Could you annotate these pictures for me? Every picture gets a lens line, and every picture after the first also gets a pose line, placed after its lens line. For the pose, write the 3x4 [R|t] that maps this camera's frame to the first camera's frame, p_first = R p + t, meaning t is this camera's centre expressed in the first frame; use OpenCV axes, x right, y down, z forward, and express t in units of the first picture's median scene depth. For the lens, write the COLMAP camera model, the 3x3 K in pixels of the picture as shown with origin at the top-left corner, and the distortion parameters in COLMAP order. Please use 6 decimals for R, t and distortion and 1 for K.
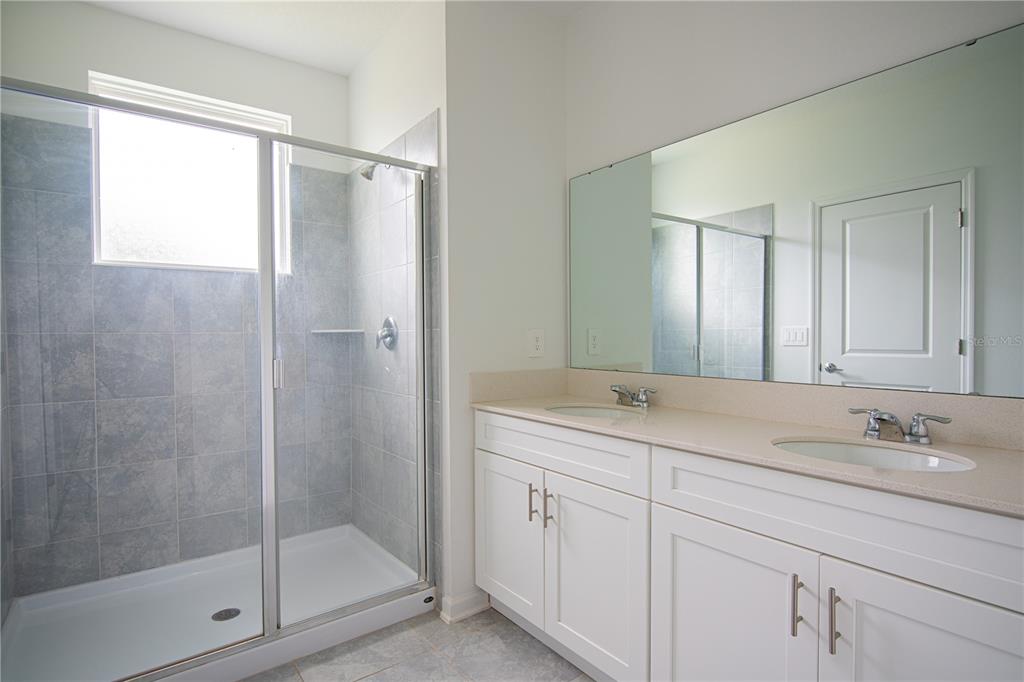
lens RADIAL K [[537.1, 0, 515.2], [0, 537.1, 341.8], [0, 0, 1]] dist [-0.000313, -0.002569]
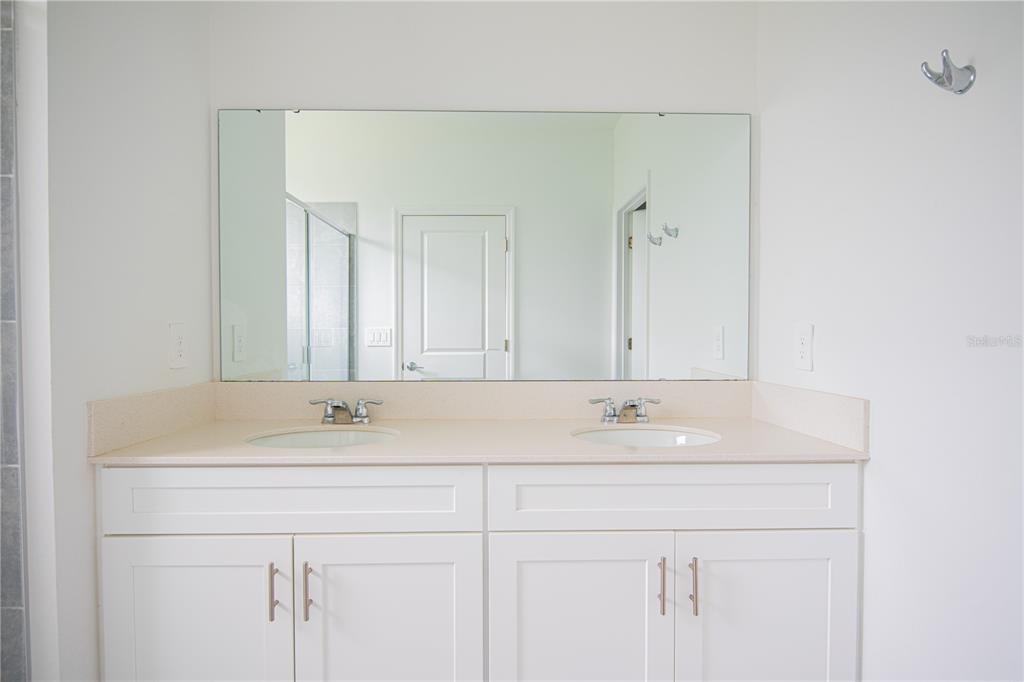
lens RADIAL K [[537.1, 0, 513.3], [0, 537.1, 345.0], [0, 0, 1]] dist [-0.000313, -0.002569]
pose [[0.579620, -0.011339, 0.814808, -0.181758], [0.008265, 0.999934, 0.008035, -0.000873], [-0.814845, 0.002077, 0.579676, 0.215597]]
